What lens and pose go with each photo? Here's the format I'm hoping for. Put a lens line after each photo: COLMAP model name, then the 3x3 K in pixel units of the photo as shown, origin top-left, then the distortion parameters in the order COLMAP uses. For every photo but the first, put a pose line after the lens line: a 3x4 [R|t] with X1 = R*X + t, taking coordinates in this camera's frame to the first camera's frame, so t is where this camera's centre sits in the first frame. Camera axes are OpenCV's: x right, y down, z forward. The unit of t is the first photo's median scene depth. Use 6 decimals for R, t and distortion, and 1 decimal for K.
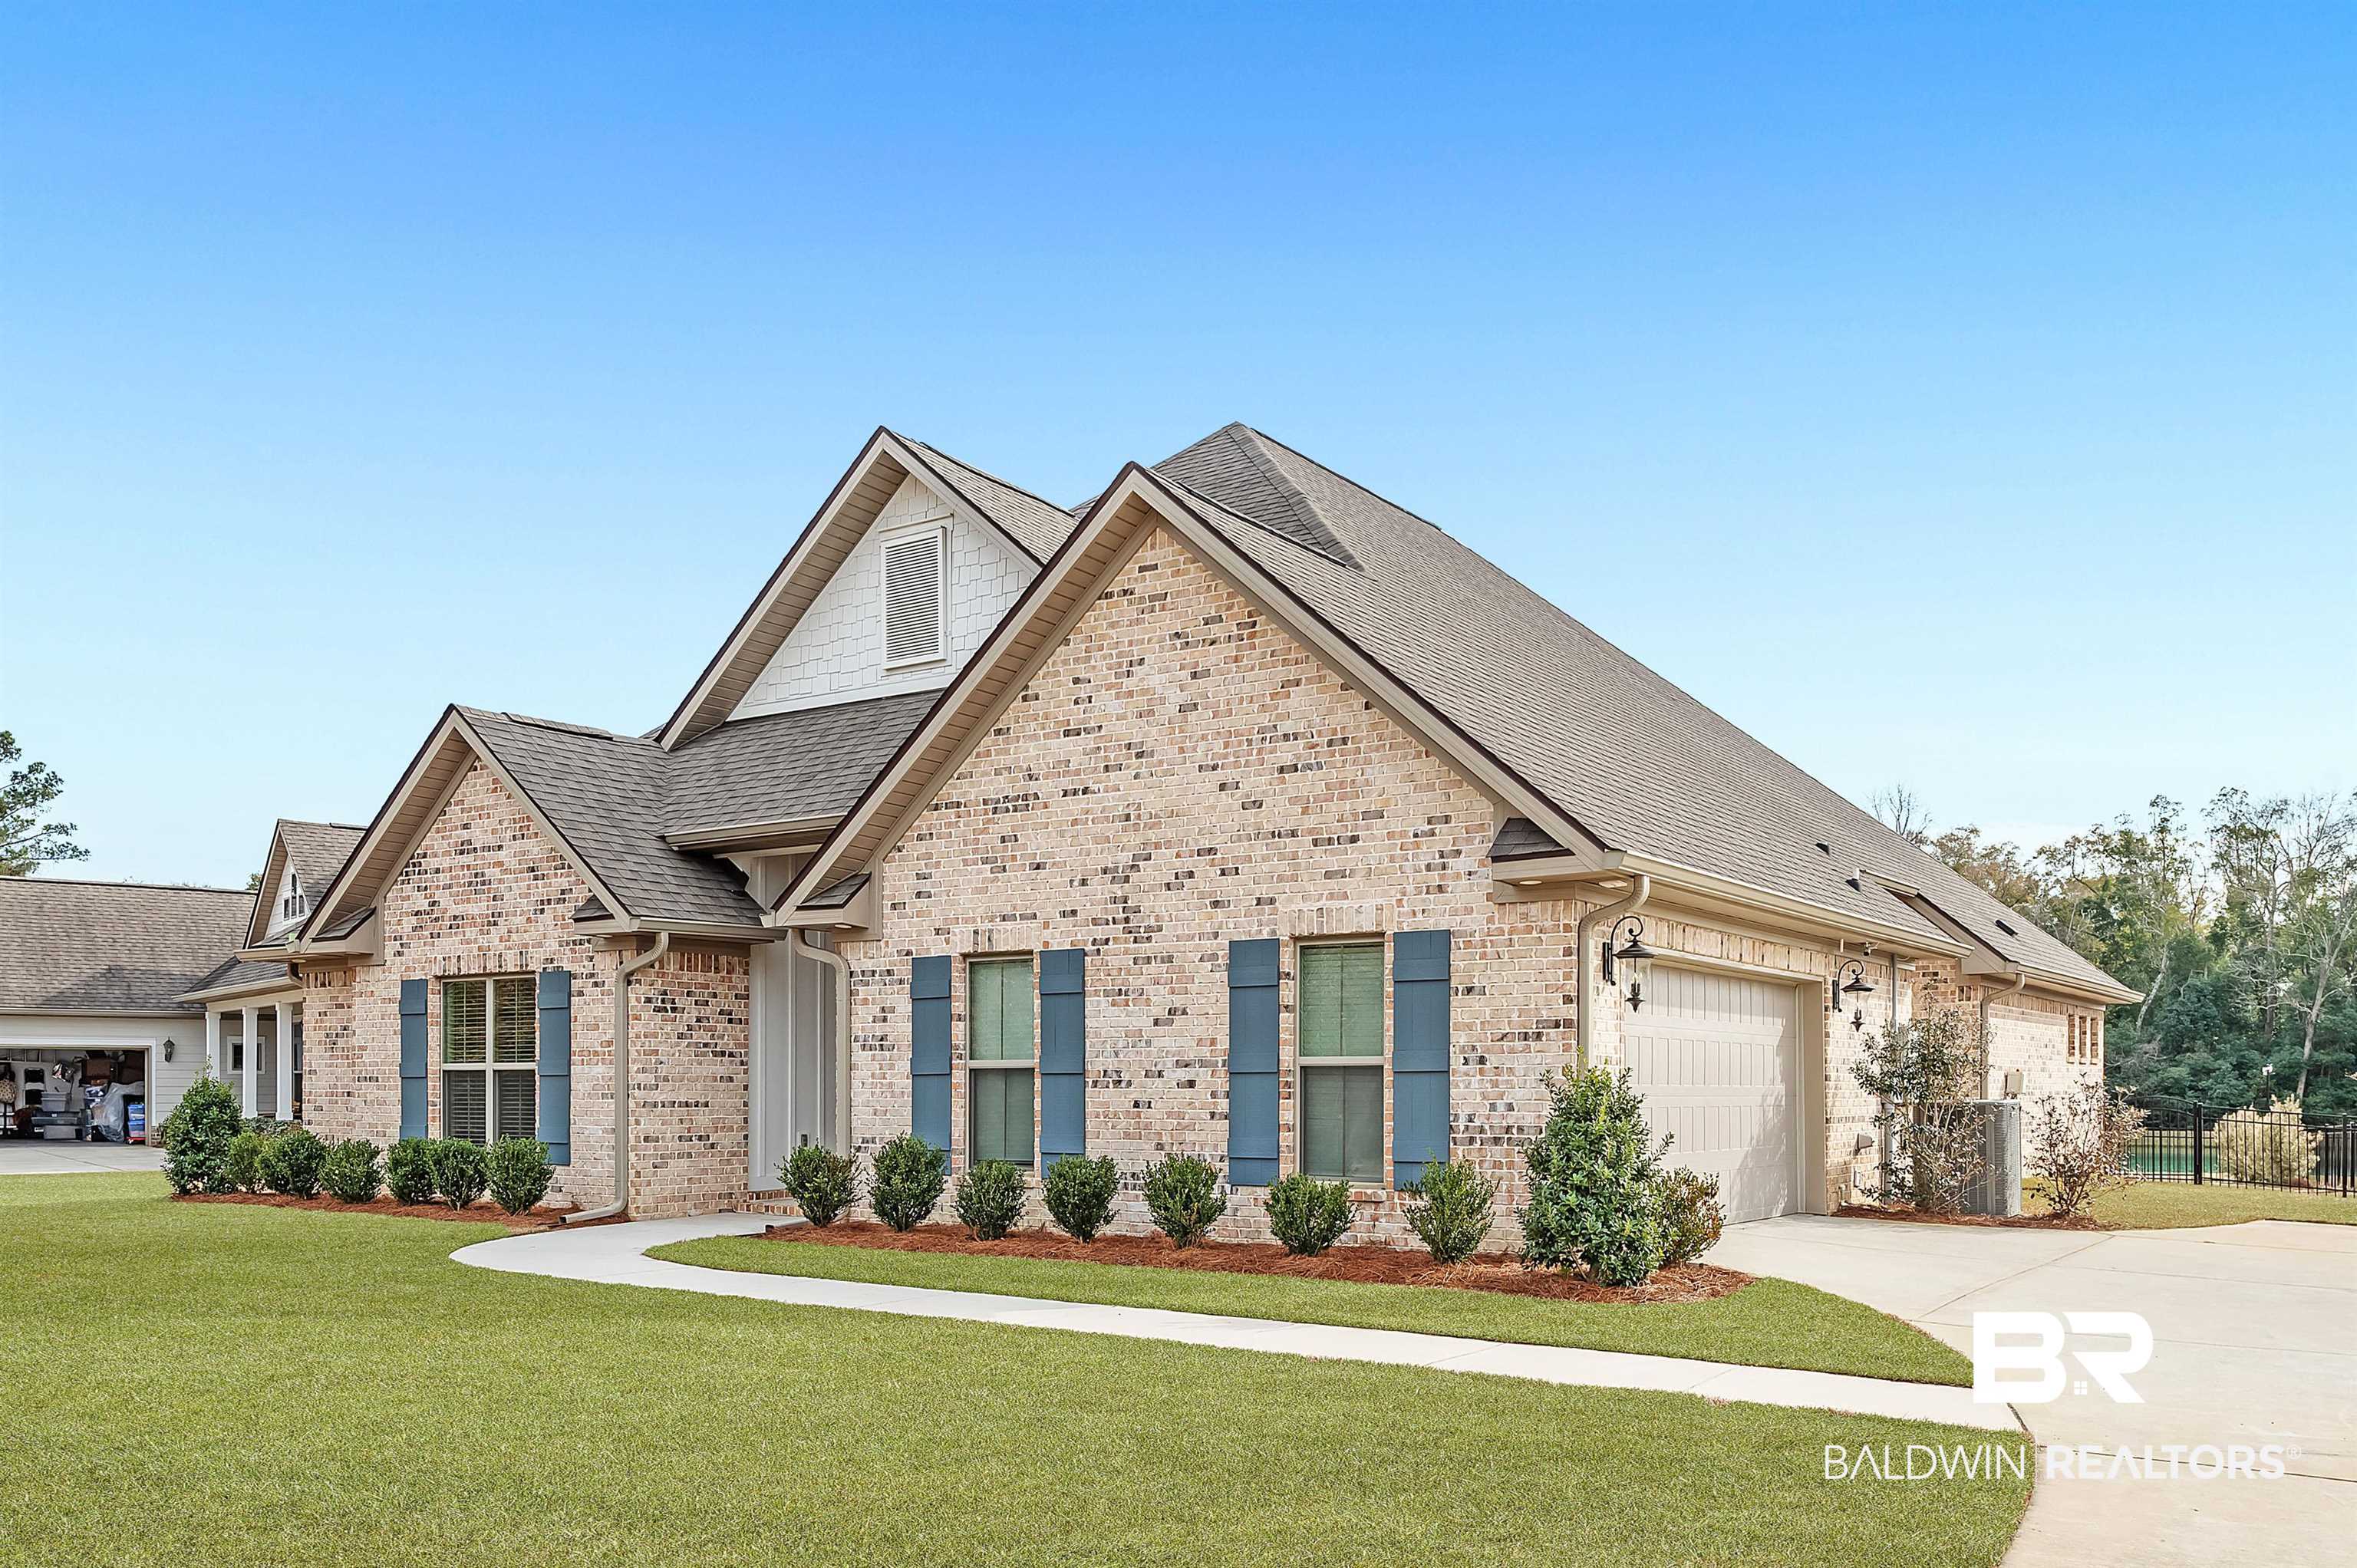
lens RADIAL K [[1965.3, 0, 1174.8], [0, 1965.3, 888.2], [0, 0, 1]] dist [0.006528, 0.004454]
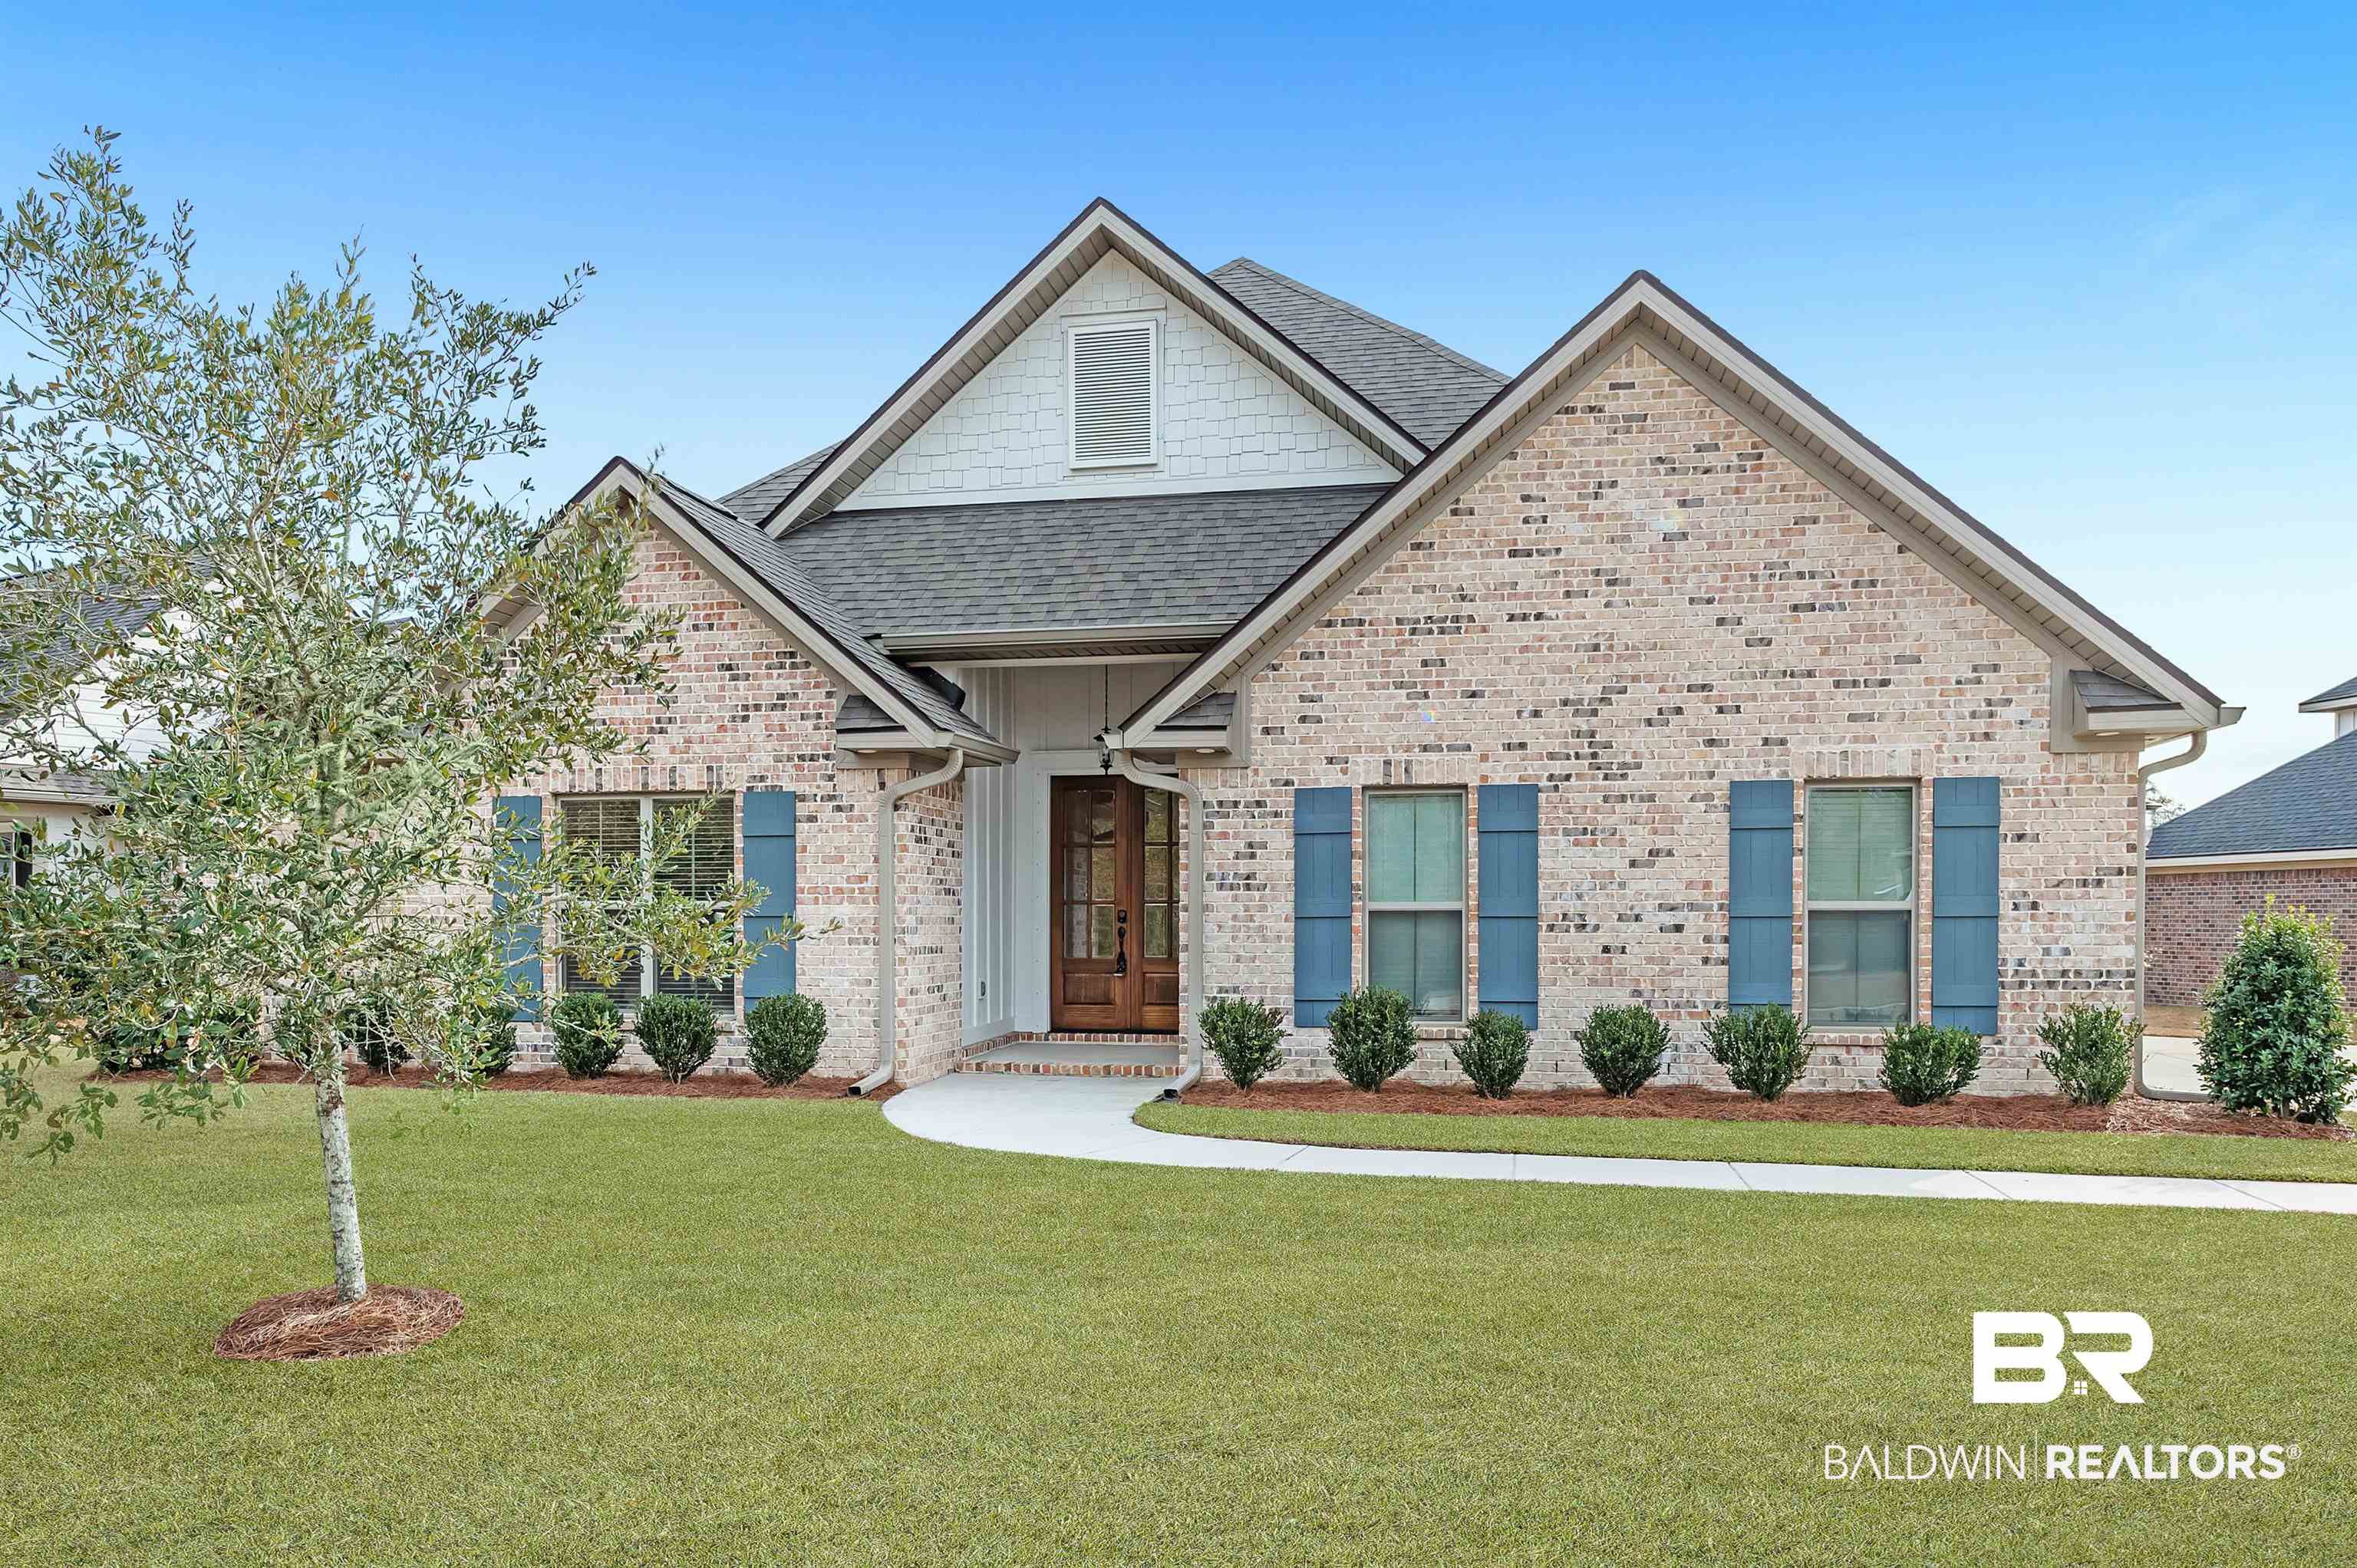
lens RADIAL K [[1762.3, 0, 1178.5], [0, 1762.3, 784.0], [0, 0, 1]] dist [0.002552, -0.000033]
pose [[0.916914, 0.030044, 0.397953, -0.537964], [-0.040160, 0.999047, 0.017106, 0.023024], [-0.397060, -0.031667, 0.917246, 0.294625]]
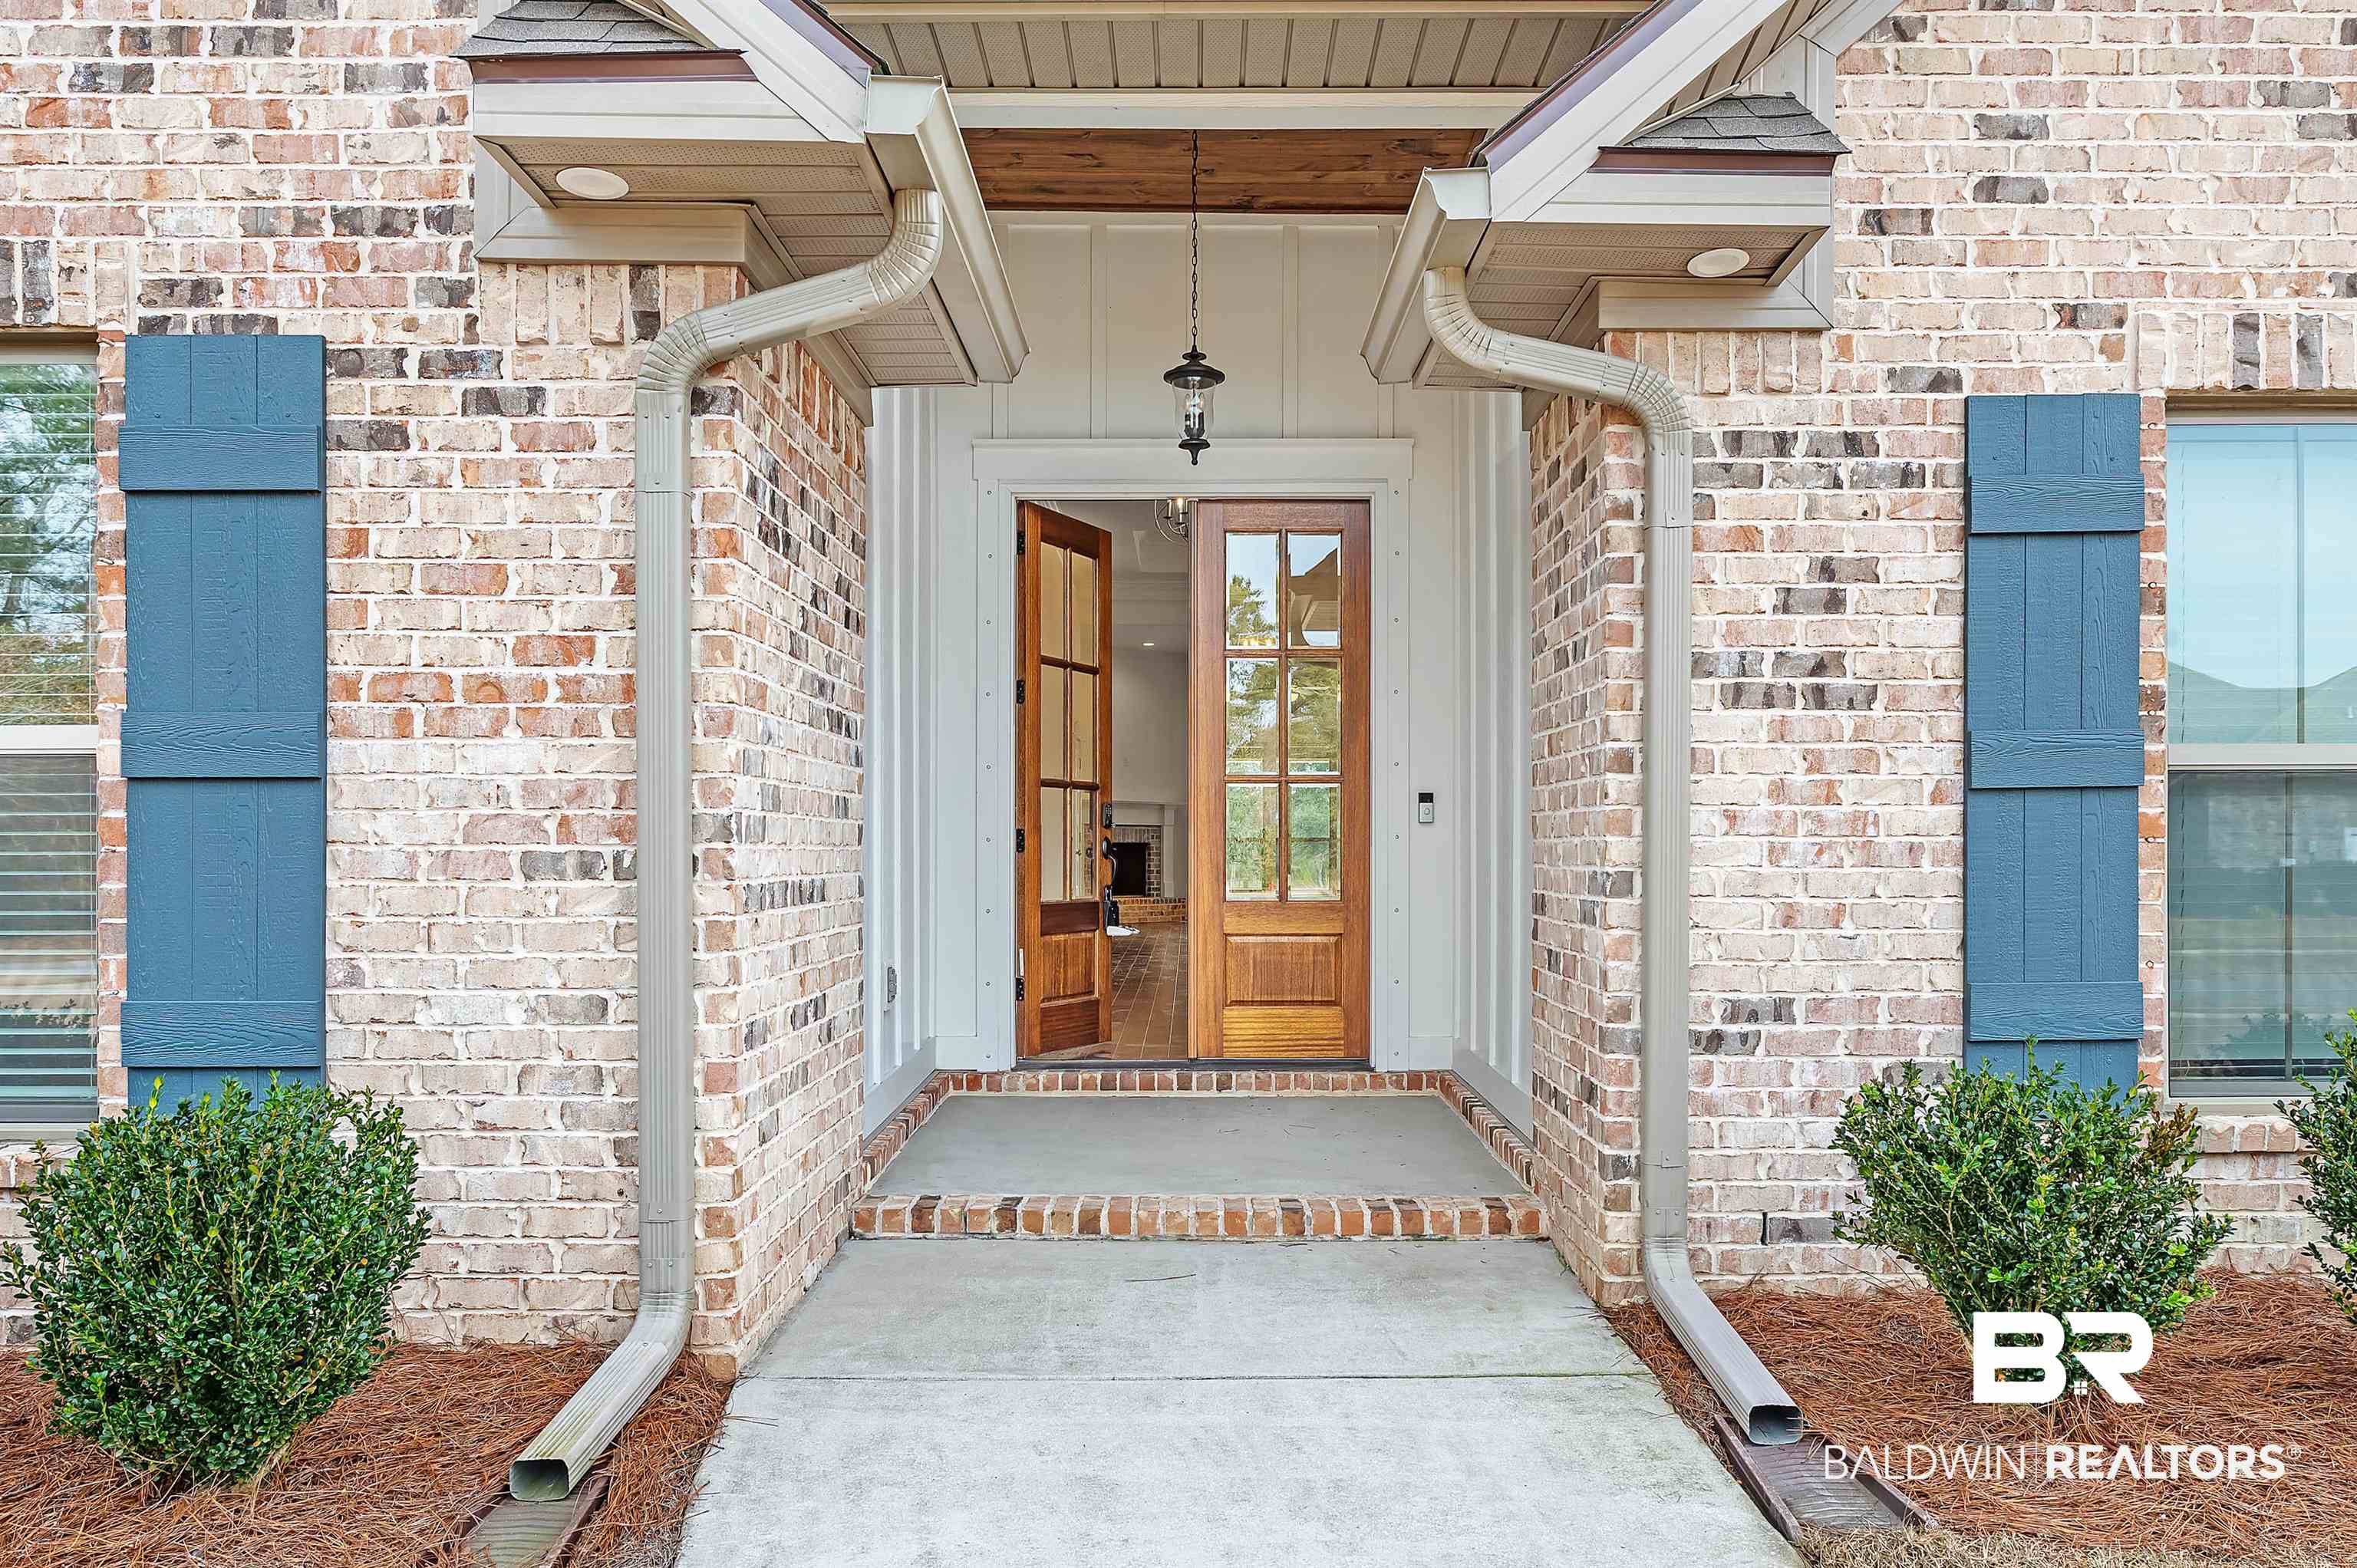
lens RADIAL K [[1552.6, 0, 1178.5], [0, 1552.6, 784.0], [0, 0, 1]] dist [-0.002636, -0.001115]
pose [[0.821781, 0.021951, 0.569380, -0.386883], [-0.056673, 0.997452, 0.043342, 0.096084], [-0.566978, -0.067887, 0.820931, 0.926756]]
